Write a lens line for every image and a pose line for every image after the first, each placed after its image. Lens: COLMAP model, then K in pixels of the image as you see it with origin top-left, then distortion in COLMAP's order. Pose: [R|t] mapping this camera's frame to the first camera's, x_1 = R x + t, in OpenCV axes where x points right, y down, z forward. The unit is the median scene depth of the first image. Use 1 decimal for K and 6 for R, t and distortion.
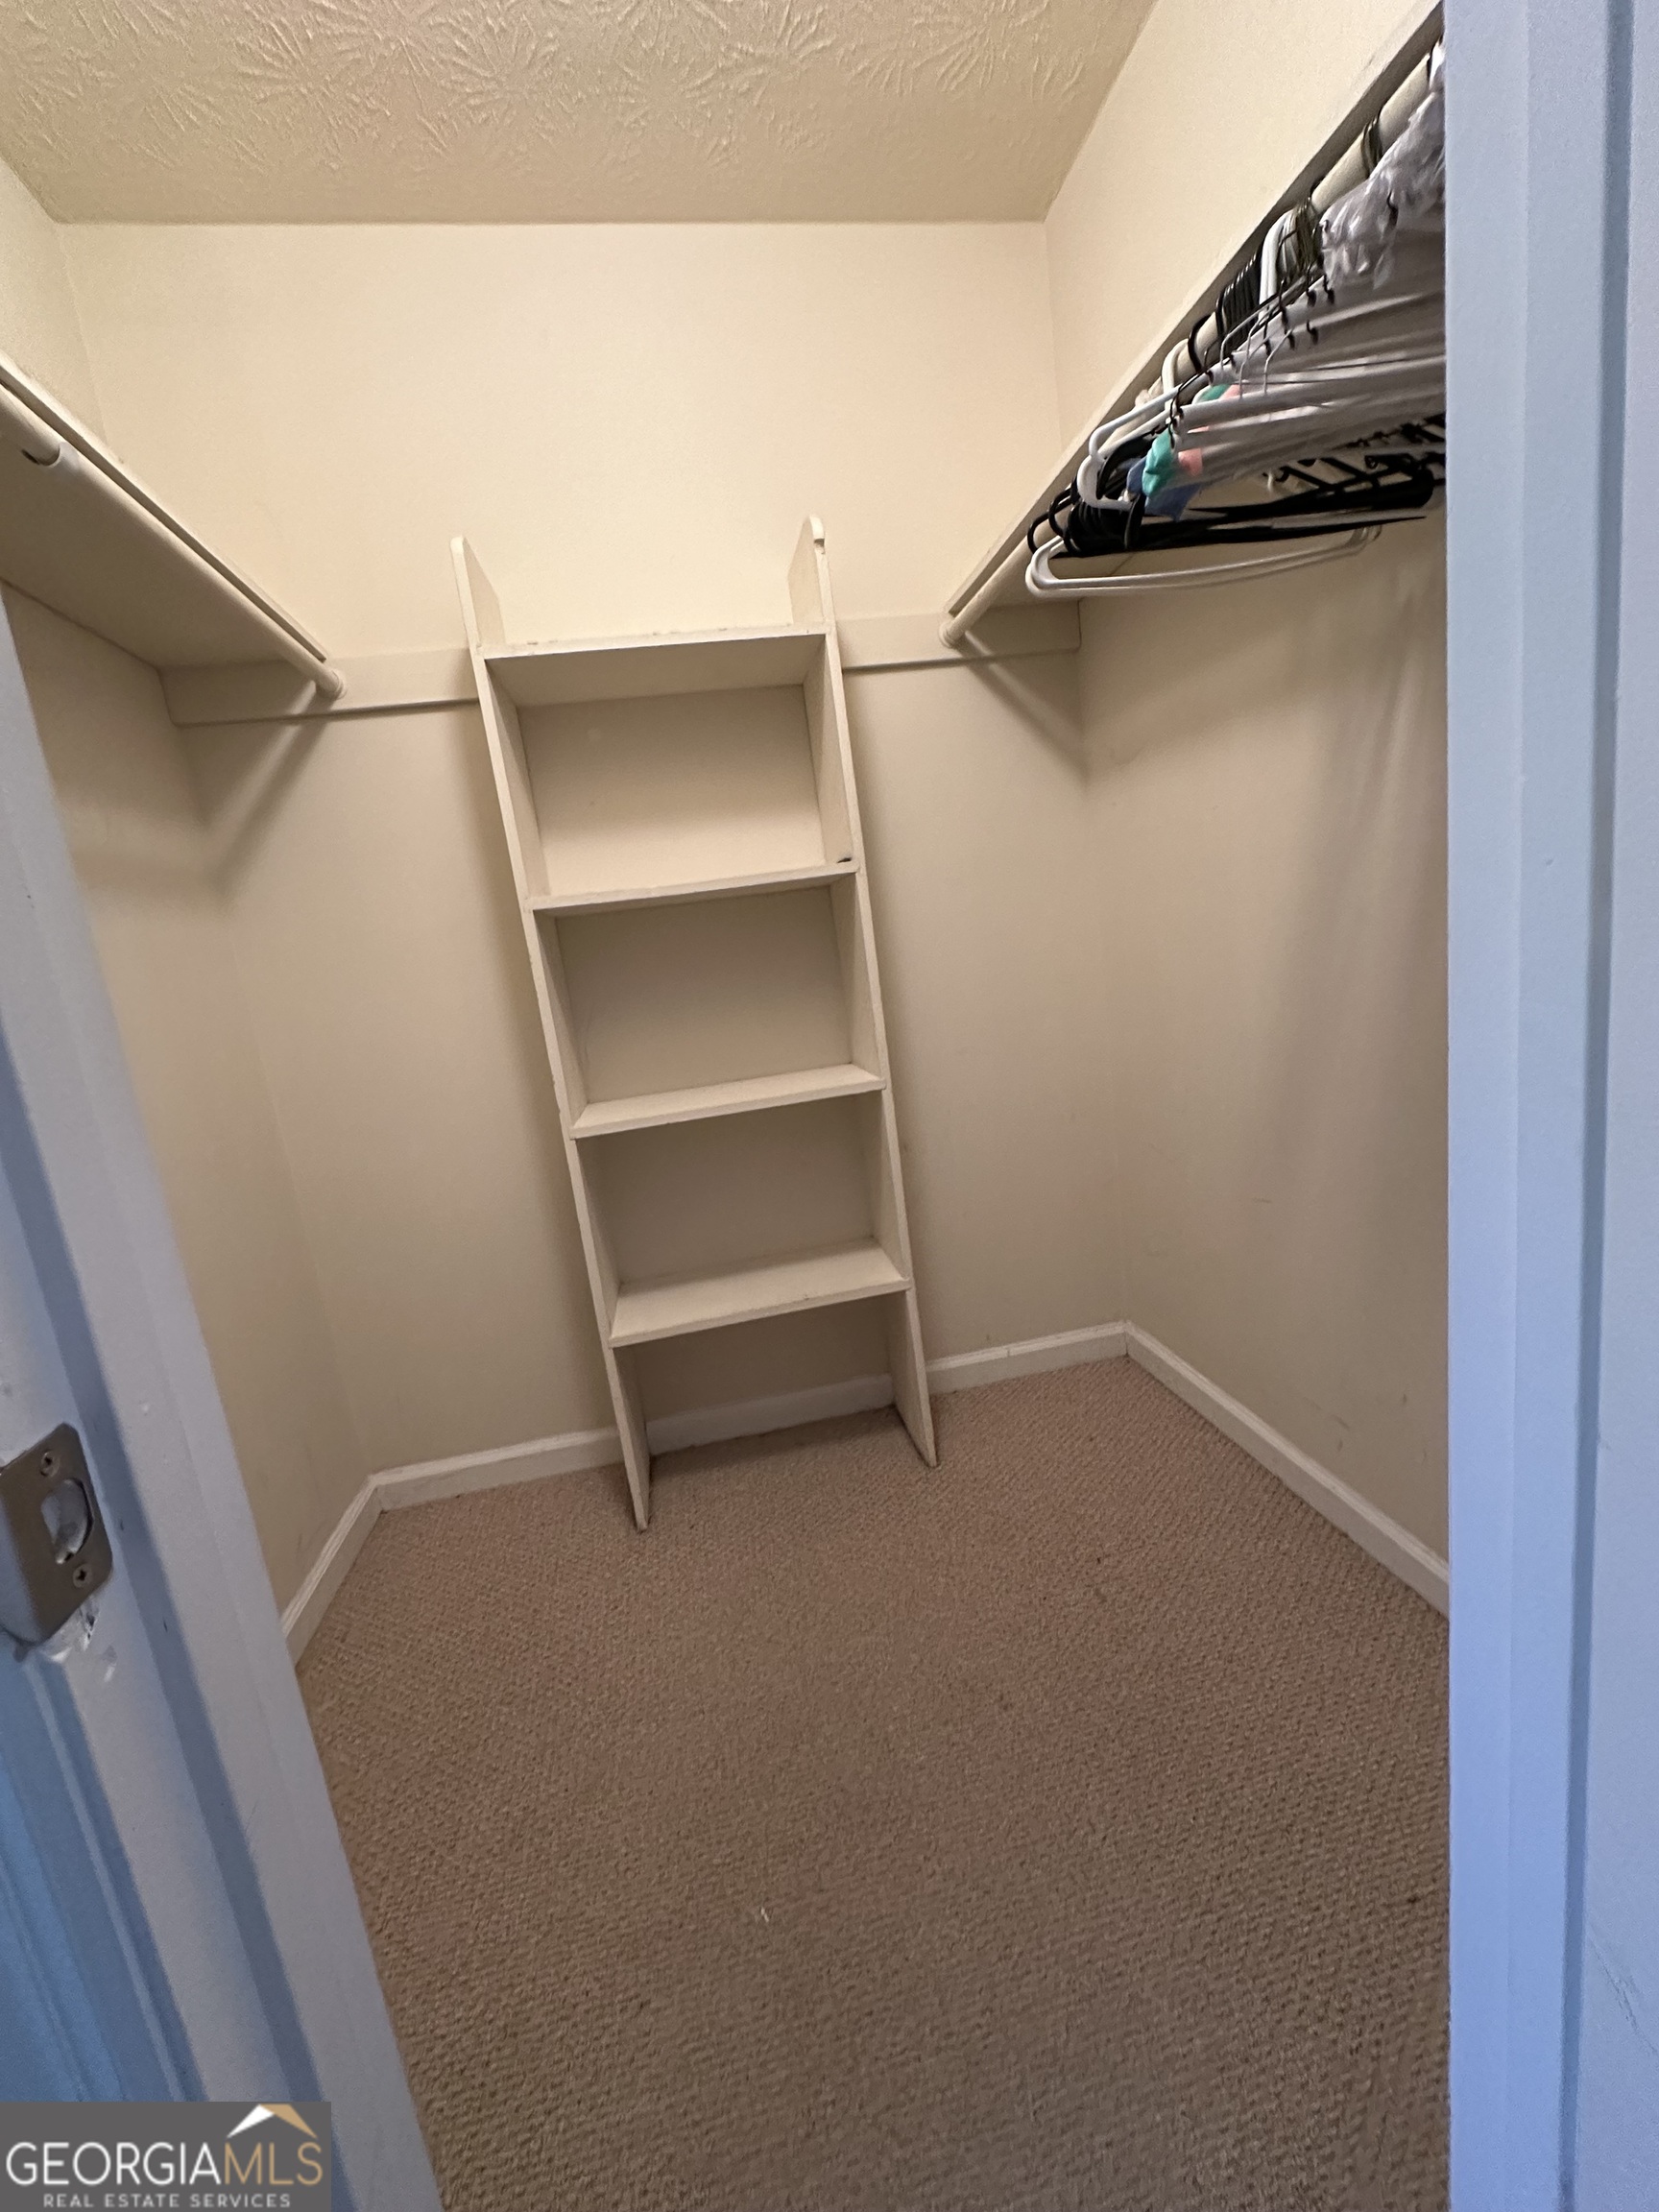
lens RADIAL K [[884.0, 0, 835.2], [0, 884.0, 1101.7], [0, 0, 1]] dist [-0.004085, 0.000681]
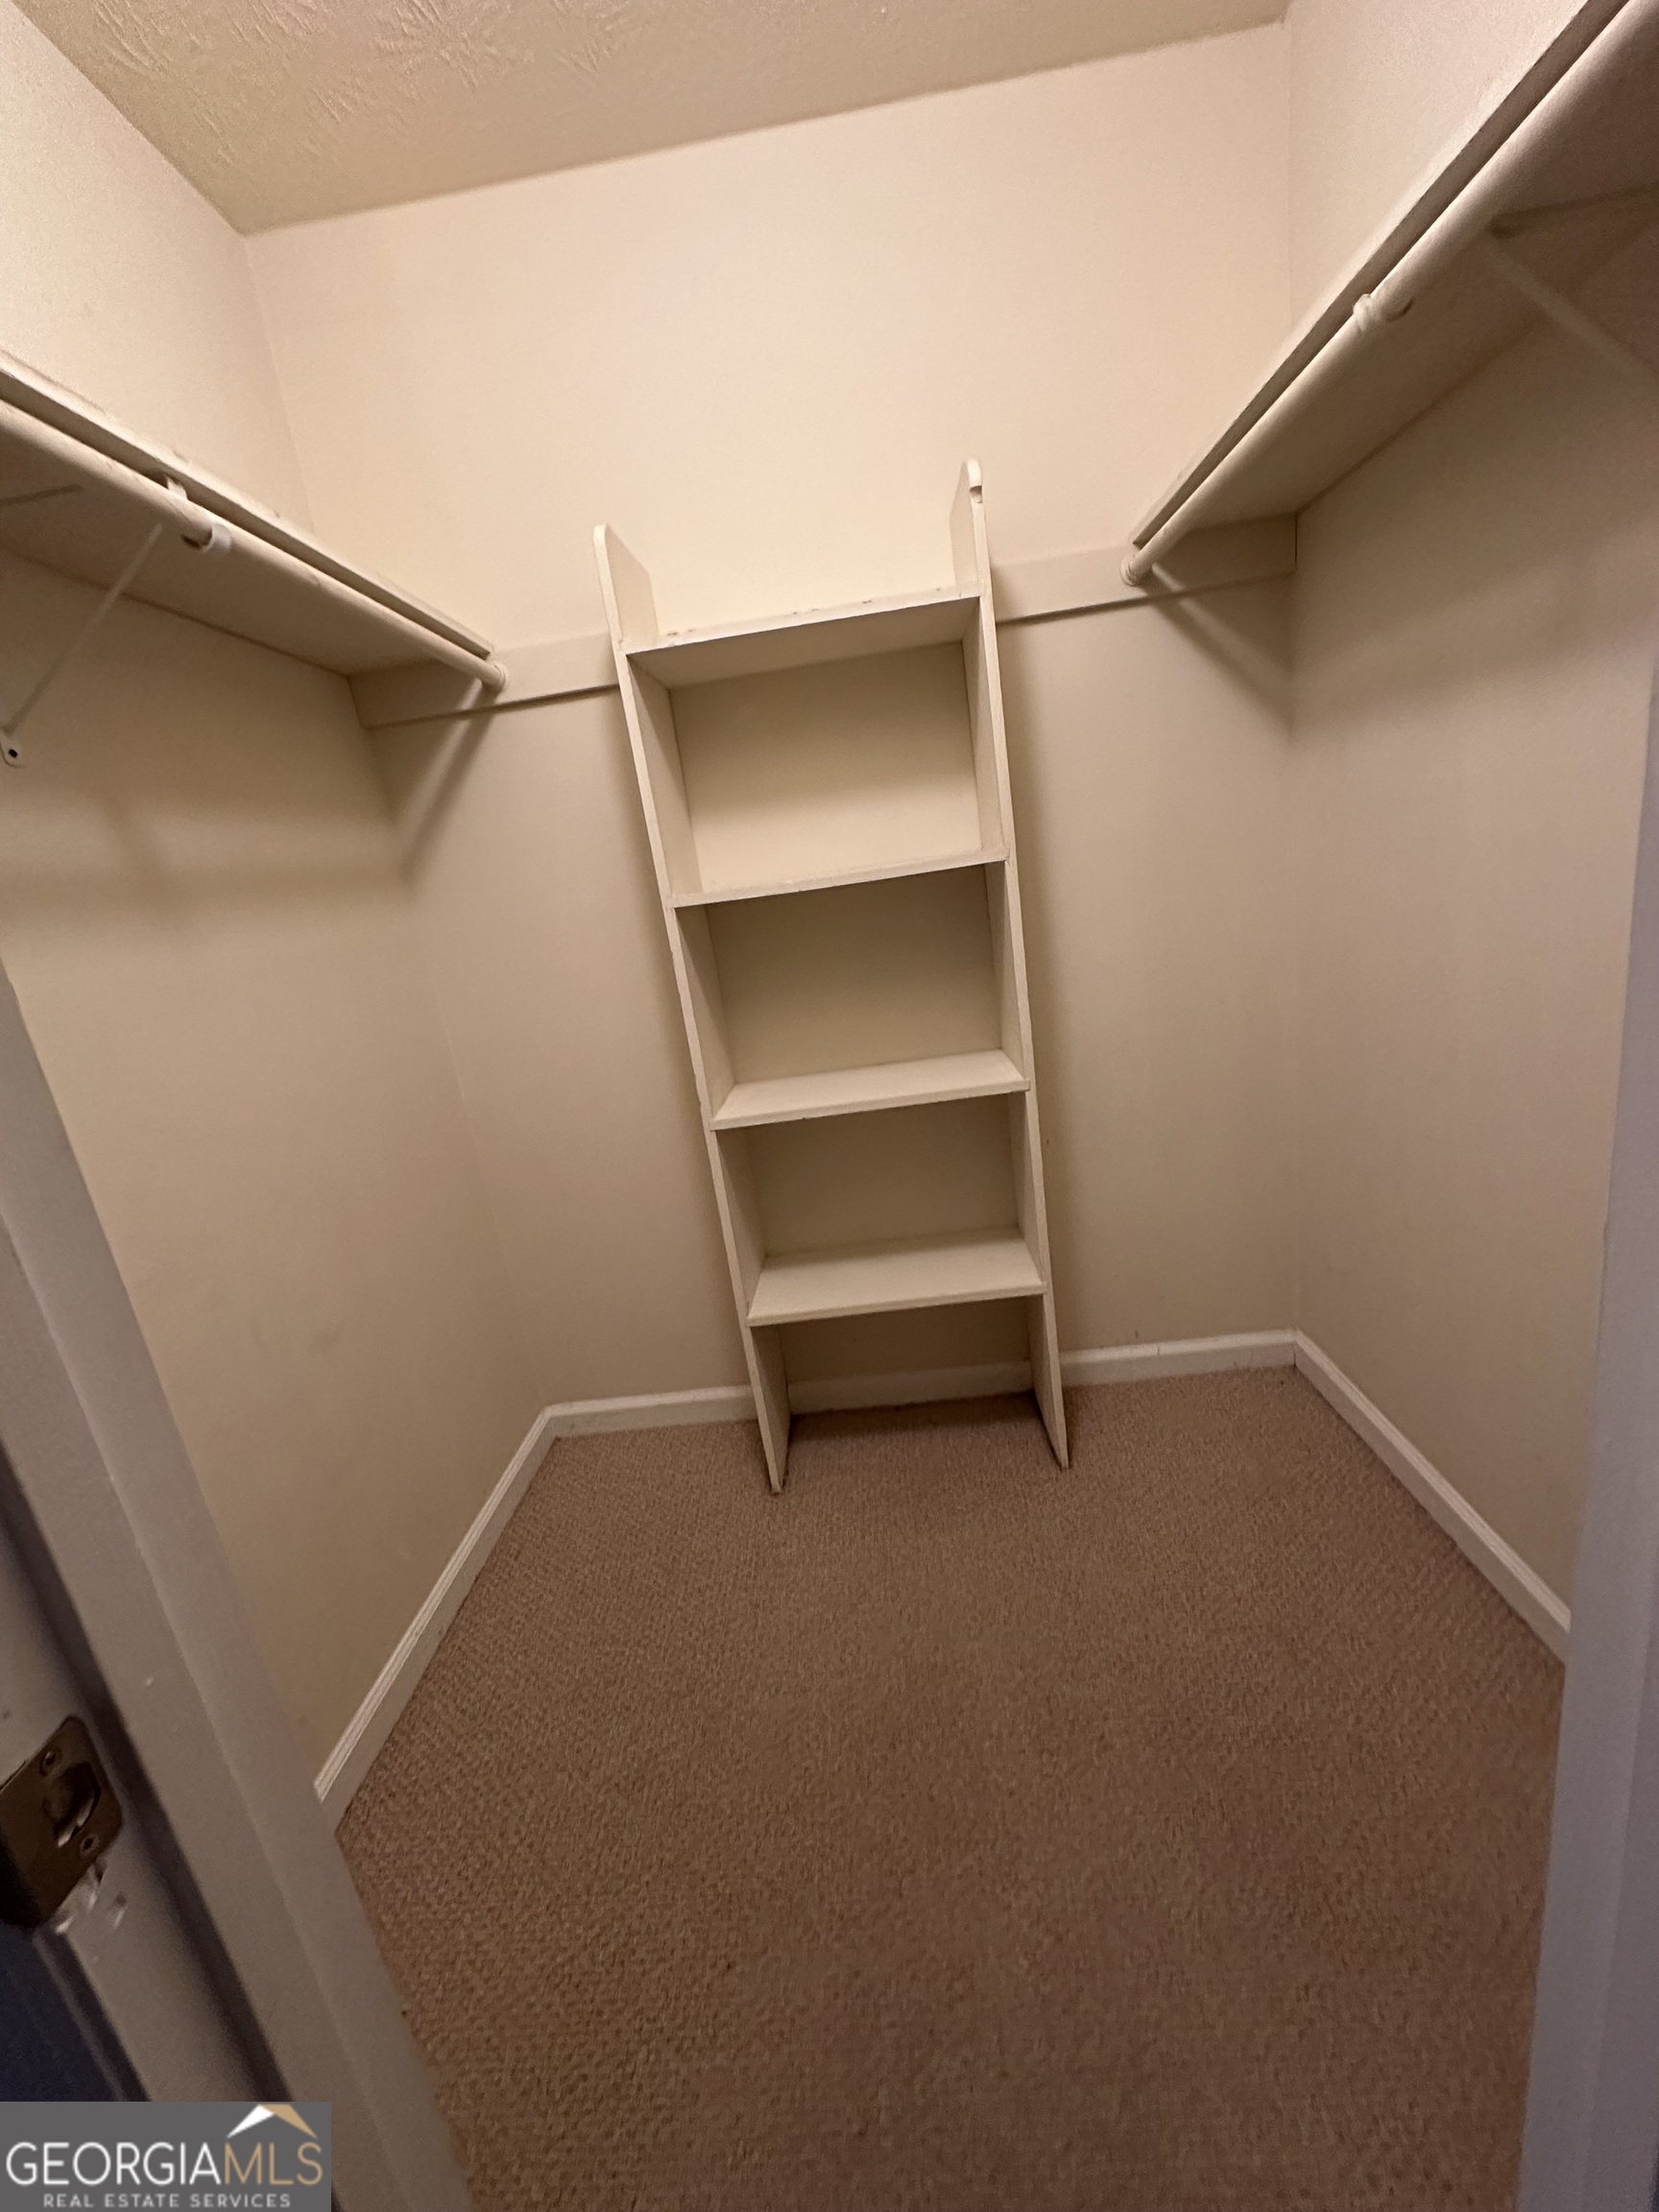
lens RADIAL K [[884.0, 0, 832.5], [0, 884.0, 1105.4], [0, 0, 1]] dist [-0.004085, 0.000681]
pose [[0.976846, 0.045767, -0.208993, 0.055013], [-0.023185, 0.993744, 0.109248, -0.107851], [0.212686, -0.101873, 0.971796, 0.035534]]
